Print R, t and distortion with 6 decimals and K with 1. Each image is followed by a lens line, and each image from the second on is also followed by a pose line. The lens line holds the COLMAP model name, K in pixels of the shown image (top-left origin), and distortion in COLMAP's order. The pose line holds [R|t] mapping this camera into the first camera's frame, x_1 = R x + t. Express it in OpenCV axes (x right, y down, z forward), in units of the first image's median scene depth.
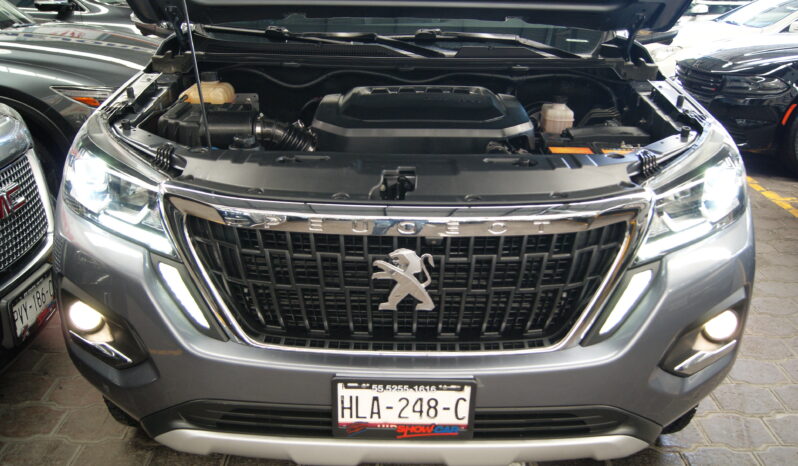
lens RADIAL K [[742.5, 0, 397.2], [0, 742.5, 239.3], [0, 0, 1]] dist [-0.063461, 0.000000]
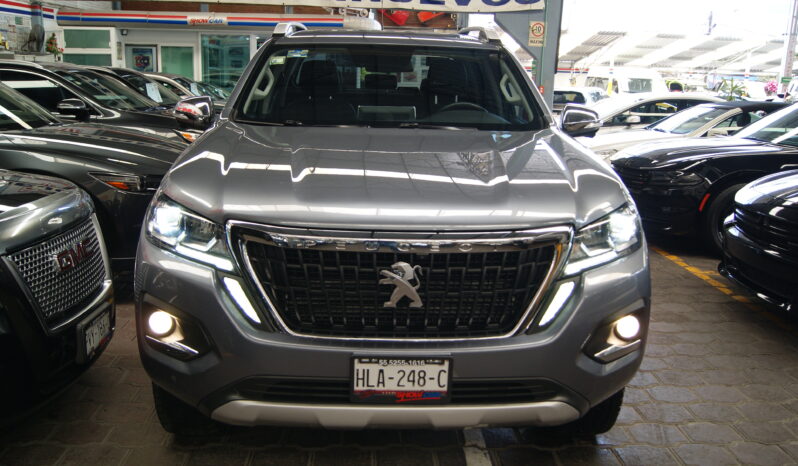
lens RADIAL K [[688.5, 0, 400.6], [0, 688.5, 228.1], [0, 0, 1]] dist [-0.068974, -0.004510]
pose [[0.998826, 0.000118, 0.048446, -0.052273], [0.006944, 0.989320, -0.145594, 0.128807], [-0.047945, 0.145760, 0.988158, -0.301969]]
